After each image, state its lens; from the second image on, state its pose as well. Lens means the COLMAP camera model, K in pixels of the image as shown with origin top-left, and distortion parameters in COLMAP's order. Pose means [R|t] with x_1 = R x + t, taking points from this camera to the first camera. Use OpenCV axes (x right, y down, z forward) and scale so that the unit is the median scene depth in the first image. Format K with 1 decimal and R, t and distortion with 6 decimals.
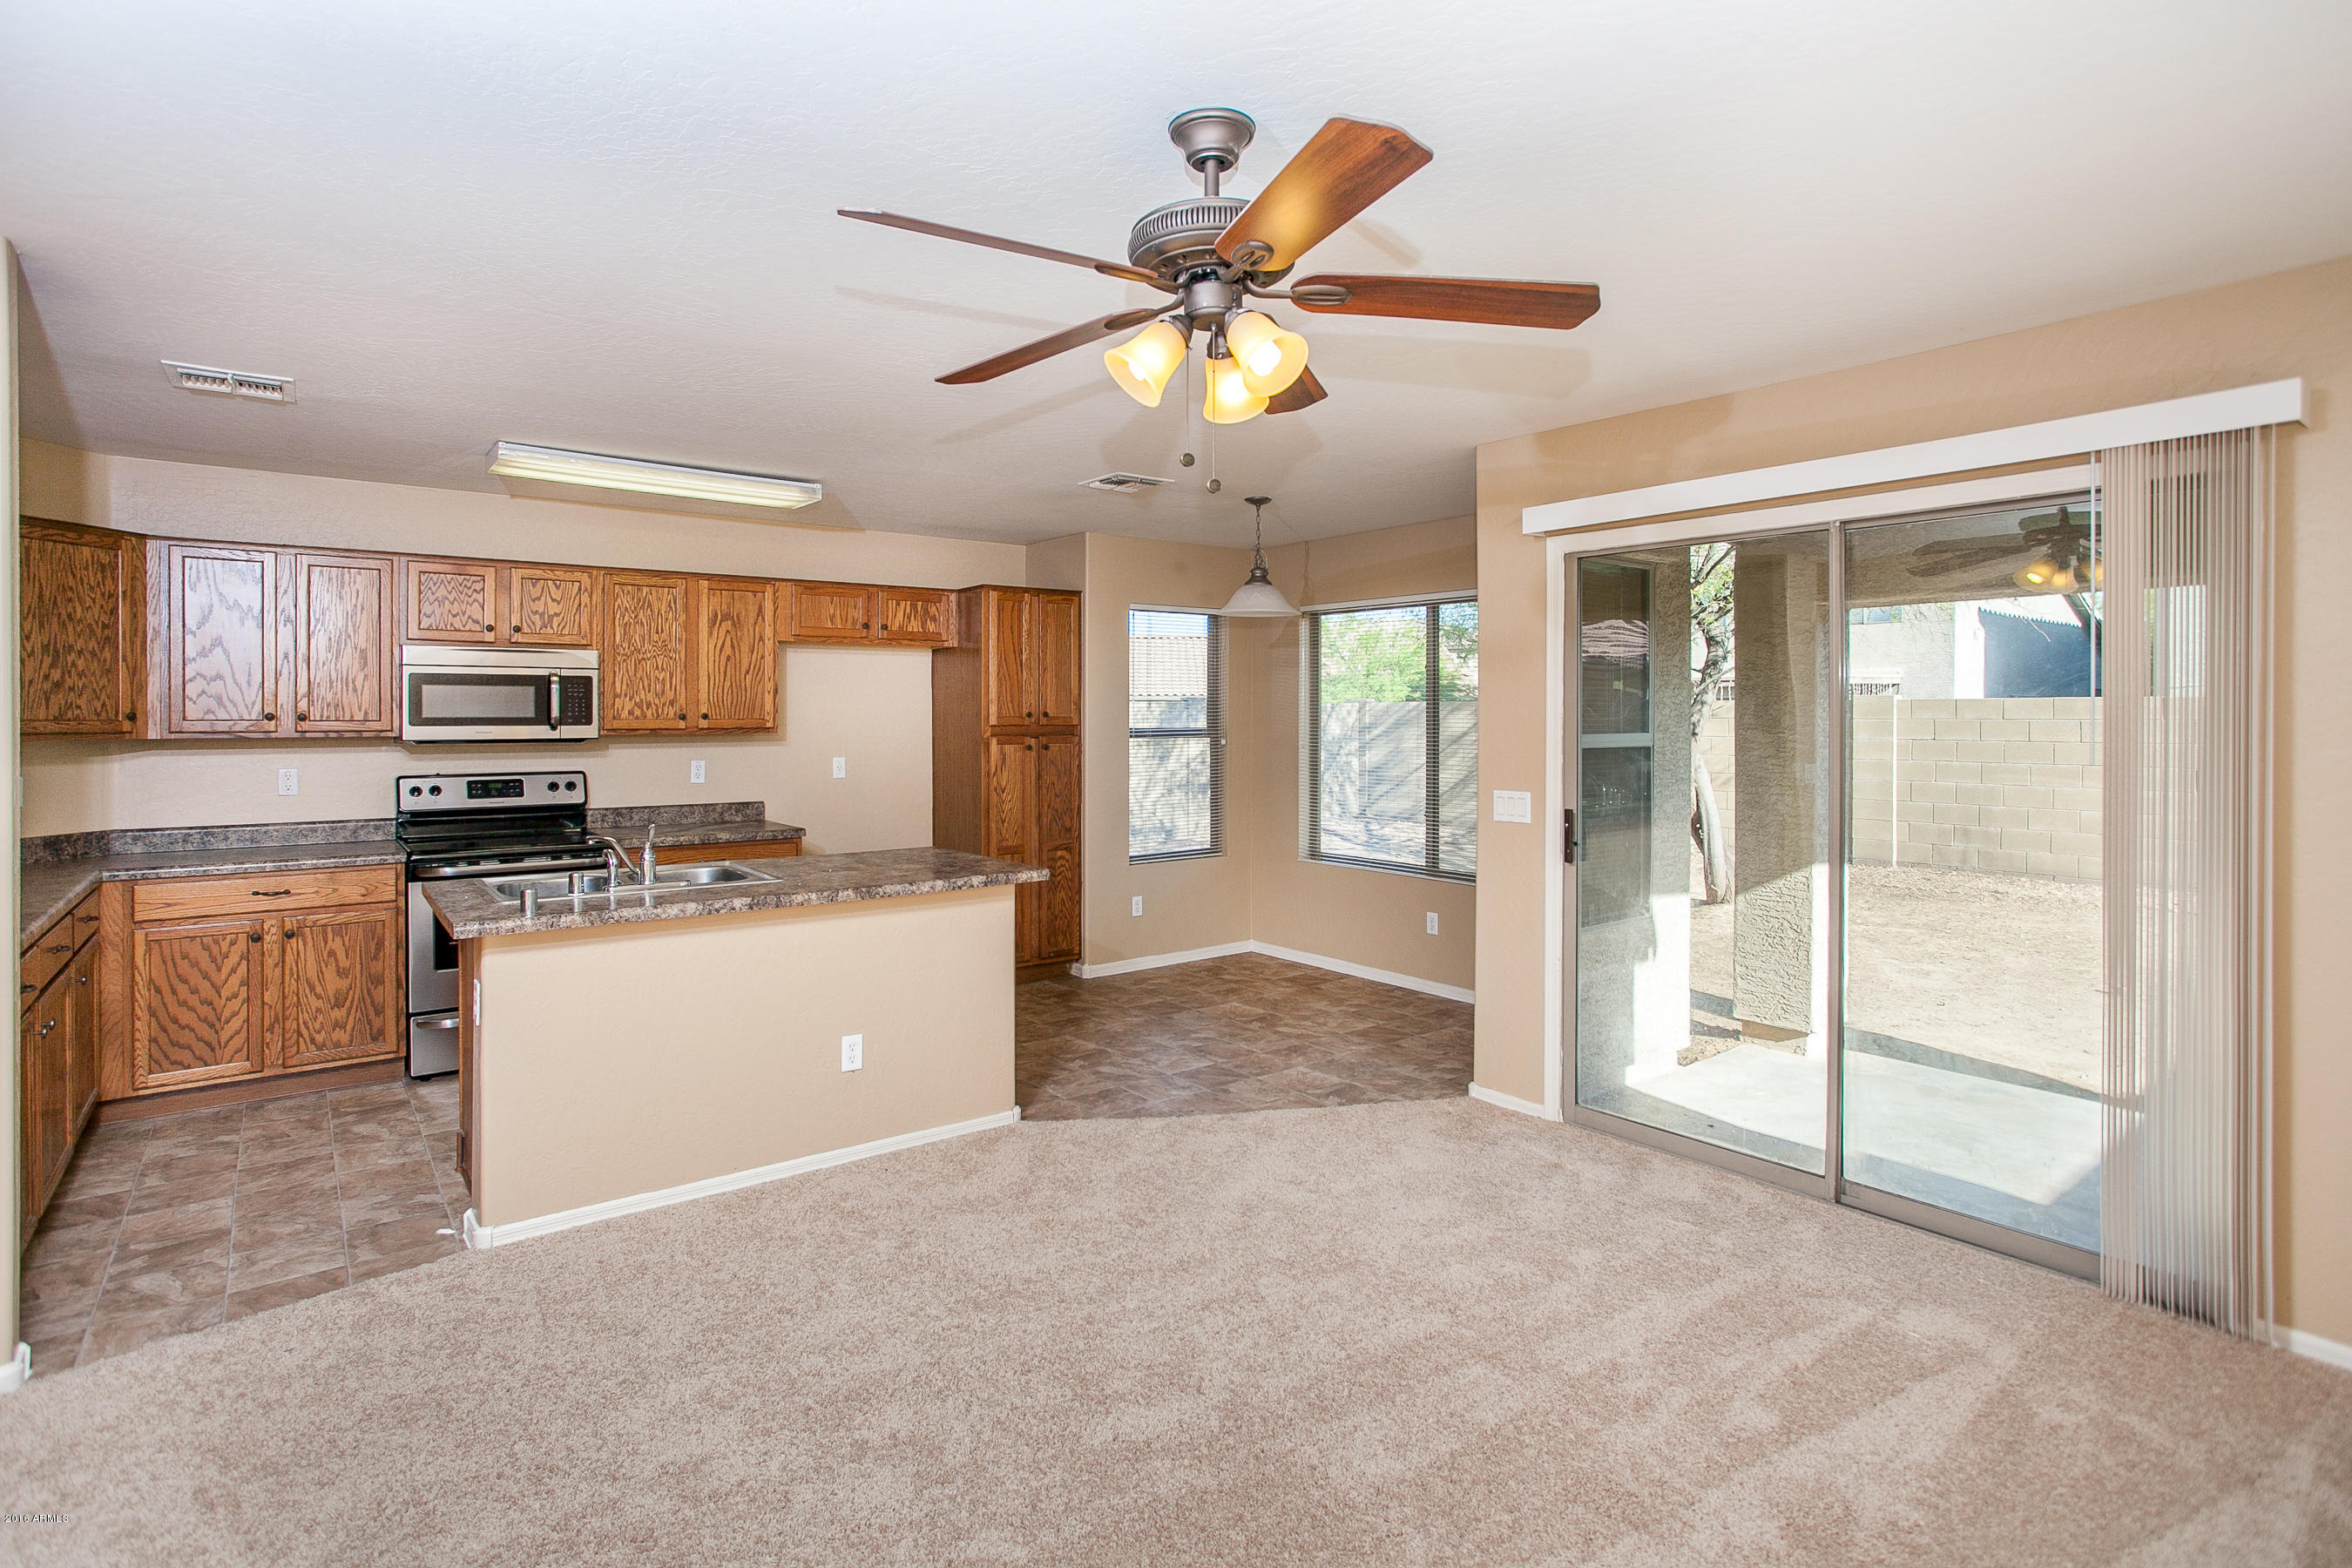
lens RADIAL K [[1194.6, 0, 1189.4], [0, 1194.6, 707.9], [0, 0, 1]] dist [0.001058, 0.003364]
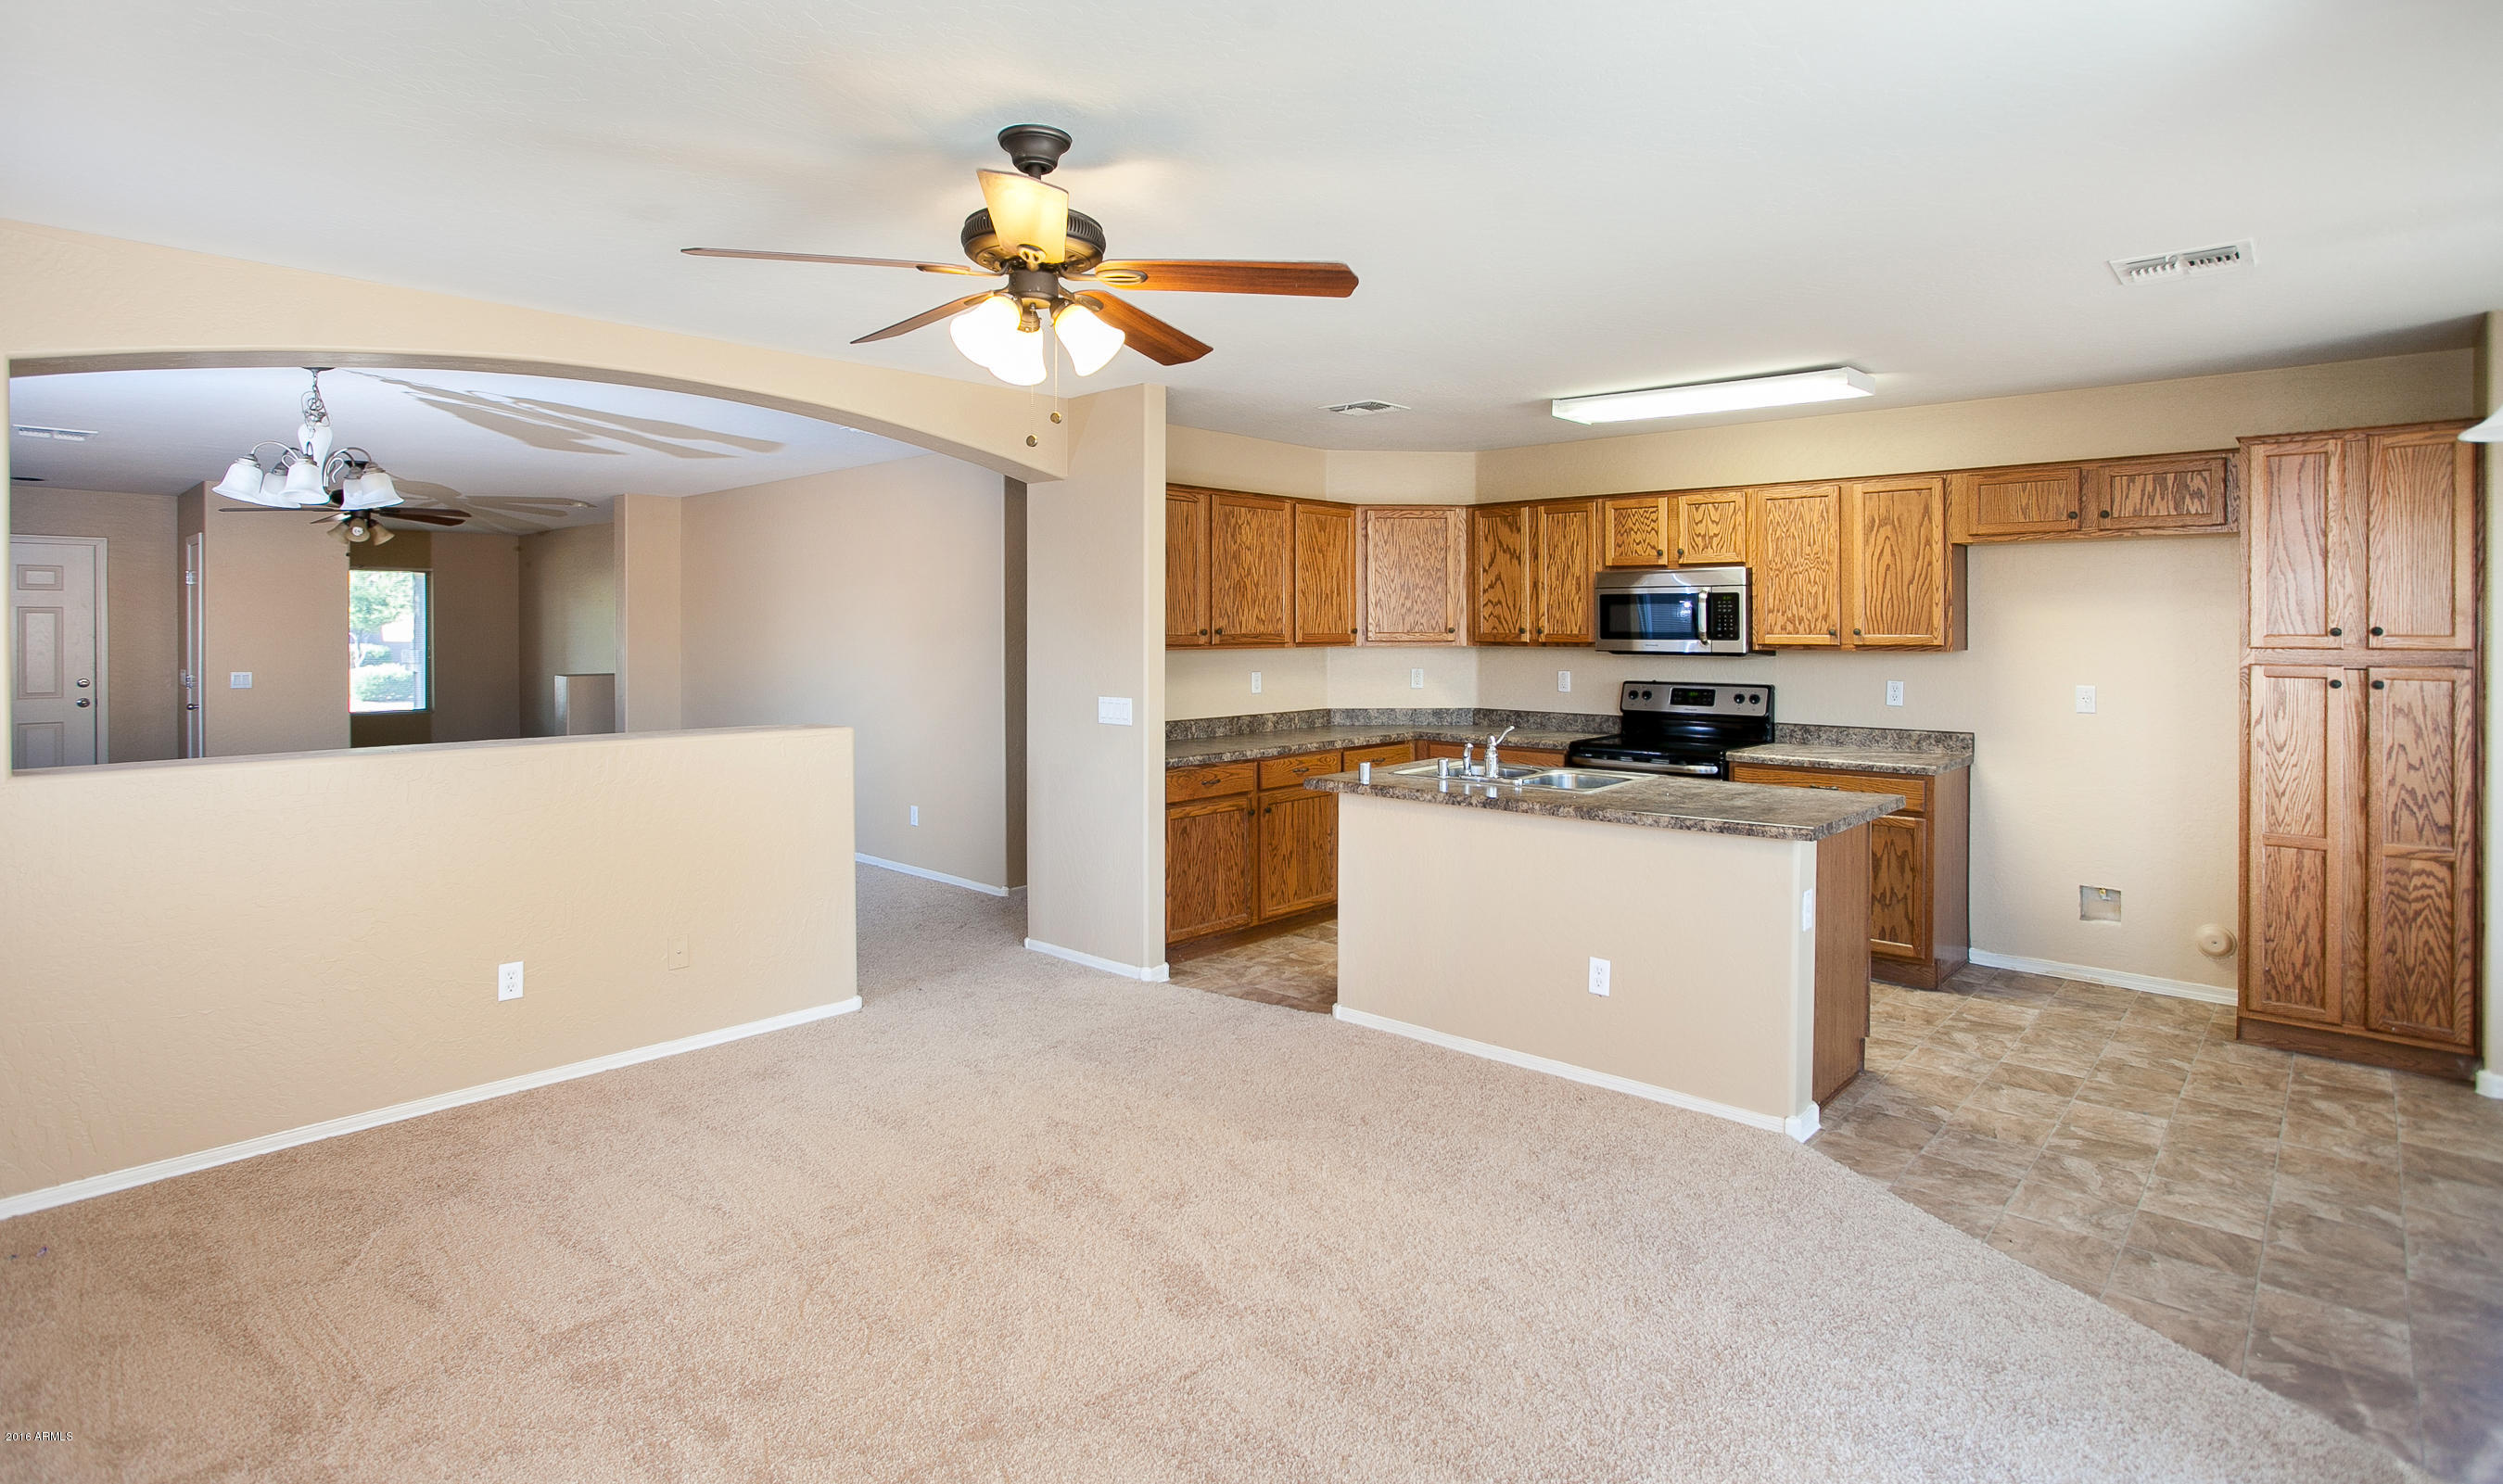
lens RADIAL K [[1287.3, 0, 1251.7], [0, 1287.3, 643.4], [0, 0, 1]] dist [-0.003147, 0.001772]
pose [[0.158416, 0.013495, -0.987280, 0.480495], [0.002099, 0.999900, 0.014004, 0.000673], [0.987370, -0.004291, 0.158372, 0.371708]]
